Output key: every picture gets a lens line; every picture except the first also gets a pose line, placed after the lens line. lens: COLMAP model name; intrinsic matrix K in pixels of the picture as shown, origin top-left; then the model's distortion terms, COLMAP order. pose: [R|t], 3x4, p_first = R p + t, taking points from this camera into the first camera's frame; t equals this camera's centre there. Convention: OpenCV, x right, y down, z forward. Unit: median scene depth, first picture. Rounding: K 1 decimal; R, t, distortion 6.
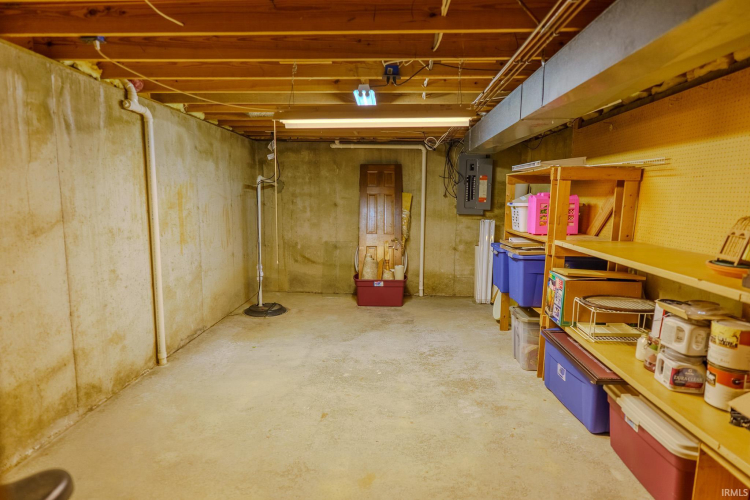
lens RADIAL K [[413.6, 0, 375.5], [0, 413.6, 249.7], [0, 0, 1]] dist [-0.003118, -0.001151]
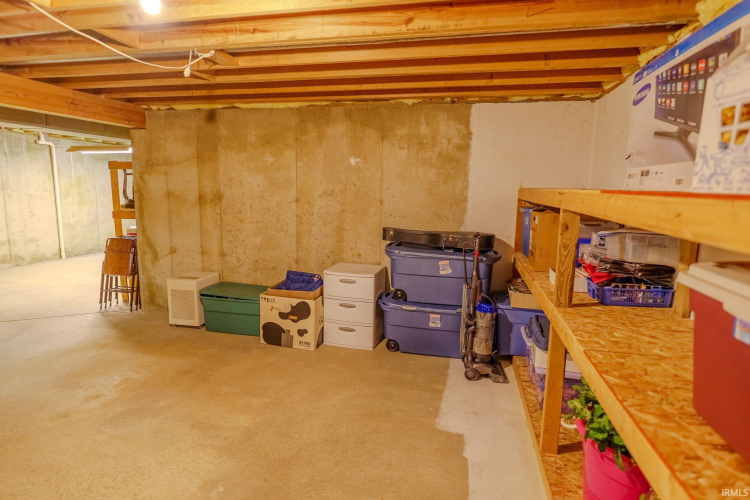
lens RADIAL K [[413.6, 0, 371.7], [0, 413.6, 250.4], [0, 0, 1]] dist [-0.003118, -0.001151]
pose [[0.984829, 0.032257, -0.170506, 1.708184], [-0.028443, 0.999289, 0.024769, 0.158160], [0.171183, -0.019544, 0.985045, -1.016130]]
